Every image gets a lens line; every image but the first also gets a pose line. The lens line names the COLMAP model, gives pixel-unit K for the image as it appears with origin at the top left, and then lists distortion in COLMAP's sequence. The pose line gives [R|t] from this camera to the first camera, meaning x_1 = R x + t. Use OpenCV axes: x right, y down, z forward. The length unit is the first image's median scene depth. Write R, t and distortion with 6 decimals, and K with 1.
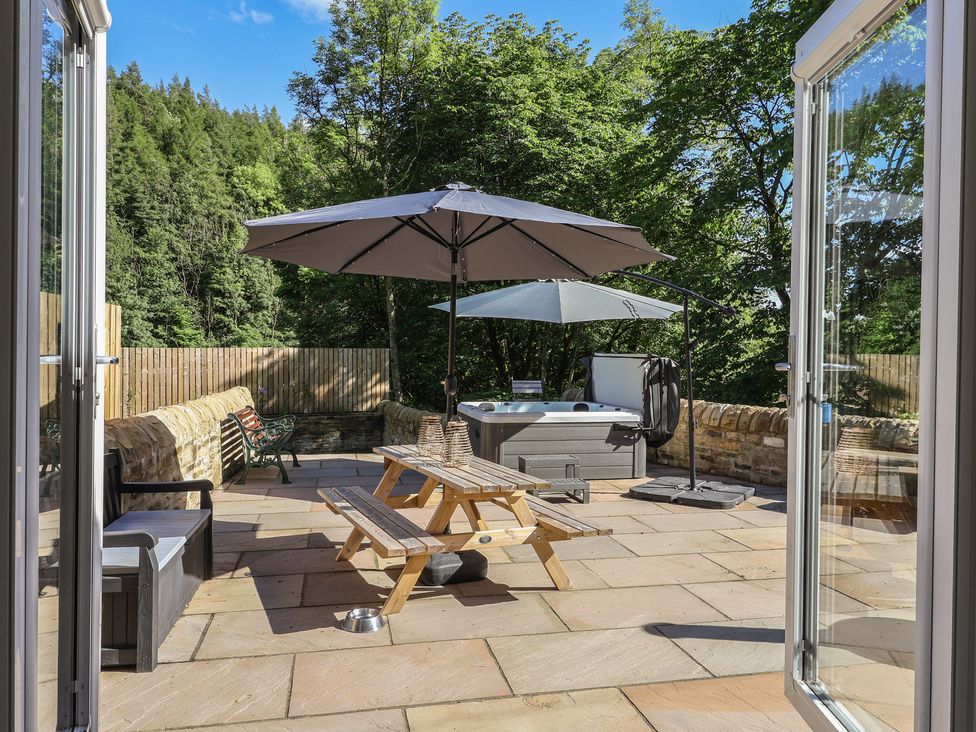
lens RADIAL K [[713.7, 0, 491.1], [0, 713.7, 355.8], [0, 0, 1]] dist [0.002960, -0.000218]
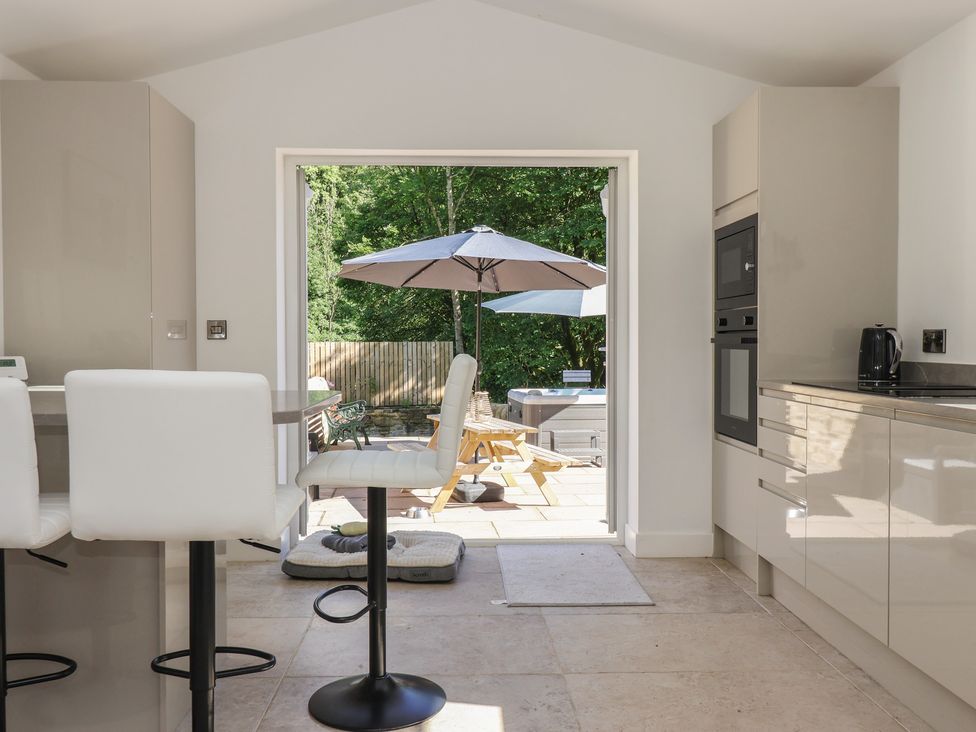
lens RADIAL K [[875.3, 0, 473.5], [0, 875.3, 351.0], [0, 0, 1]] dist [0.011133, 0.017904]
pose [[0.991220, -0.012794, -0.131602, 0.039011], [0.013156, 0.999912, 0.001878, 0.001149], [0.131566, -0.003593, 0.991301, -0.174254]]
